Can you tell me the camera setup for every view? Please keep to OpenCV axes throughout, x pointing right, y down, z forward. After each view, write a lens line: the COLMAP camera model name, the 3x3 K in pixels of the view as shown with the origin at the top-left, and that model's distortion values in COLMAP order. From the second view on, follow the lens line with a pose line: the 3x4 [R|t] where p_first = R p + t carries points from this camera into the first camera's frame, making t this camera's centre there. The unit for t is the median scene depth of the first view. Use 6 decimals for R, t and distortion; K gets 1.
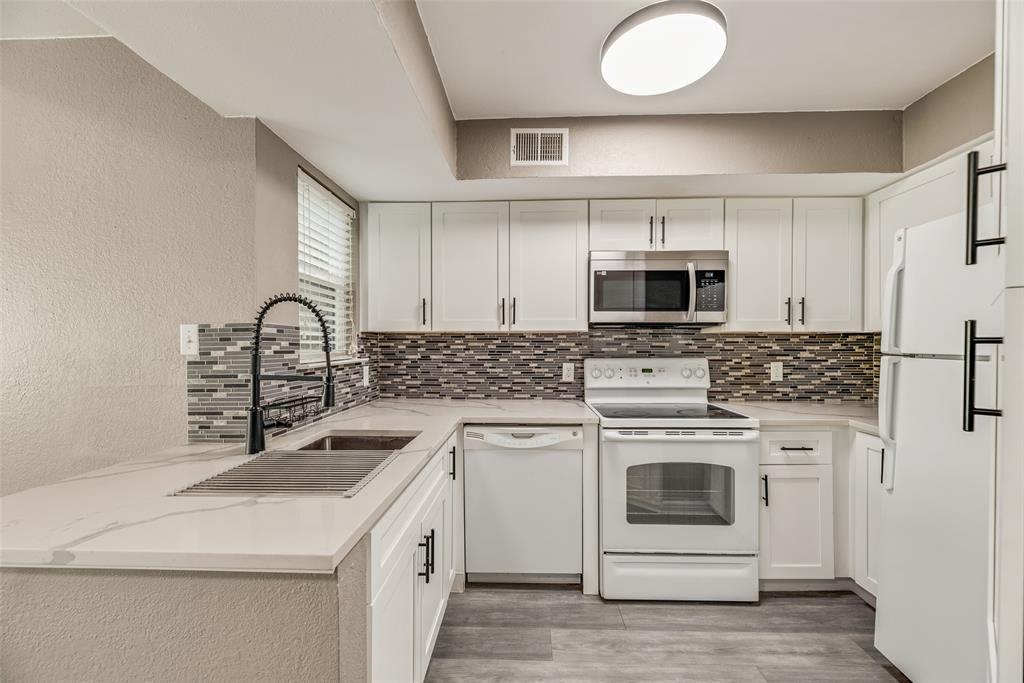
lens RADIAL K [[415.3, 0, 513.5], [0, 415.3, 346.5], [0, 0, 1]] dist [0.000960, 0.000149]
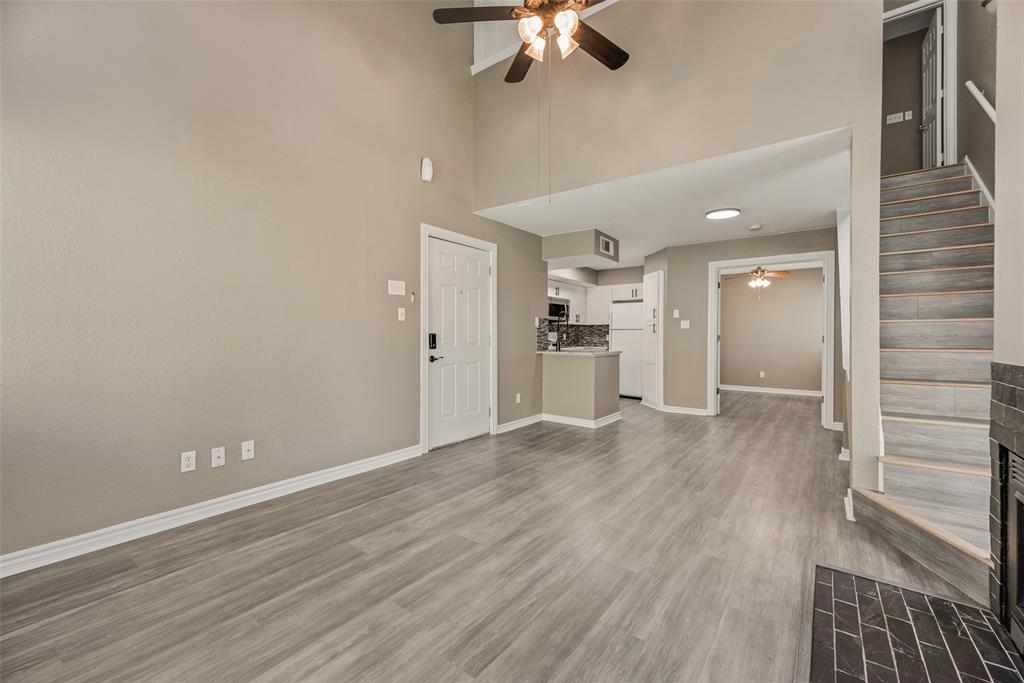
lens RADIAL K [[414.3, 0, 512.0], [0, 414.3, 341.5], [0, 0, 1]] dist [0.000235, 0.000258]
pose [[0.574875, -0.008300, 0.818199, -2.398173], [0.002903, 0.999963, 0.008104, 0.076600], [-0.818236, -0.002283, 0.574877, -0.534819]]
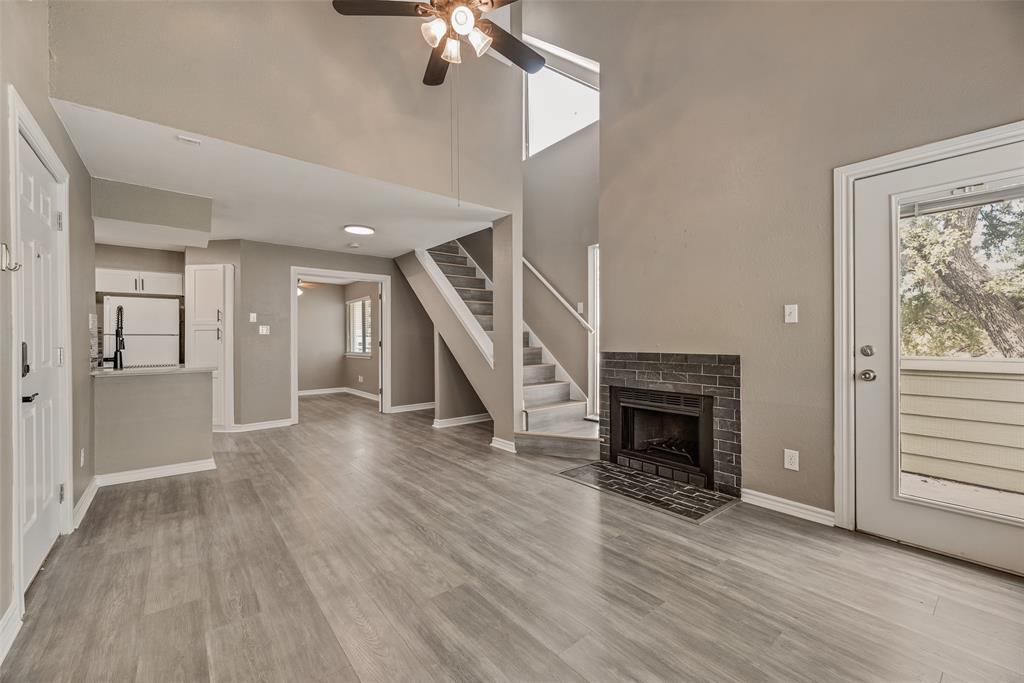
lens RADIAL K [[417.3, 0, 509.5], [0, 417.3, 340.7], [0, 0, 1]] dist [0.001321, -0.000121]
pose [[-0.652630, 0.005062, 0.757660, -2.358314], [0.015093, 0.999866, 0.006321, 0.061768], [-0.757527, 0.015561, -0.652619, 0.505656]]
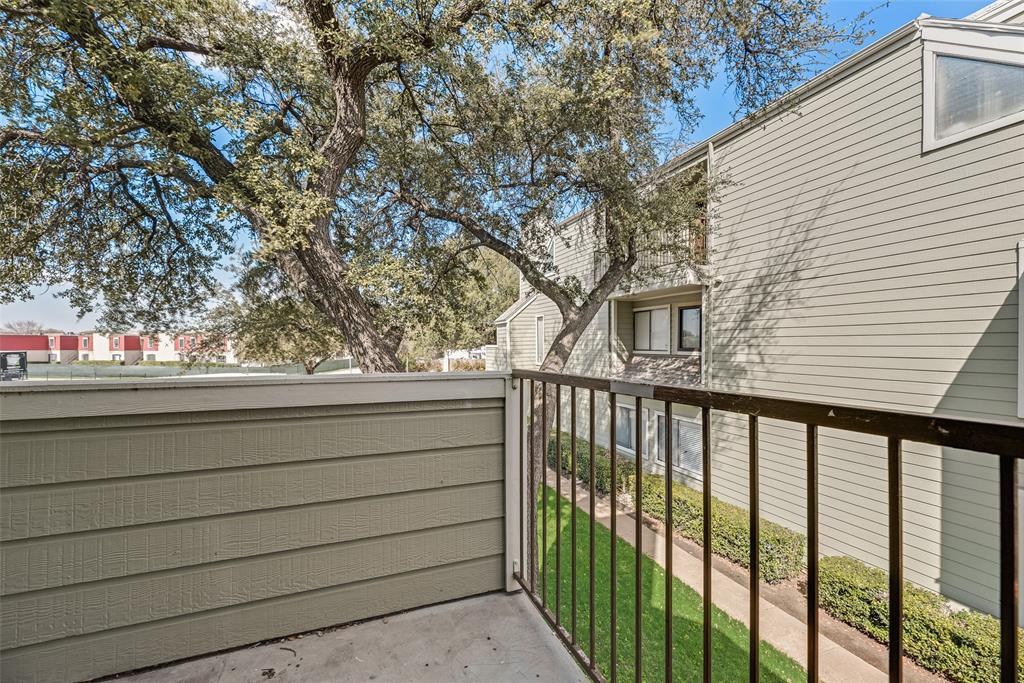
lens RADIAL K [[424.9, 0, 512.0], [0, 424.9, 341.5], [0, 0, 1]] dist [-0.000616, 0.000008]
pose [[-0.921264, 0.005186, -0.388903, -2.291915], [0.003648, 0.999982, 0.004691, 0.082959], [0.388920, 0.002903, -0.921267, -0.713006]]
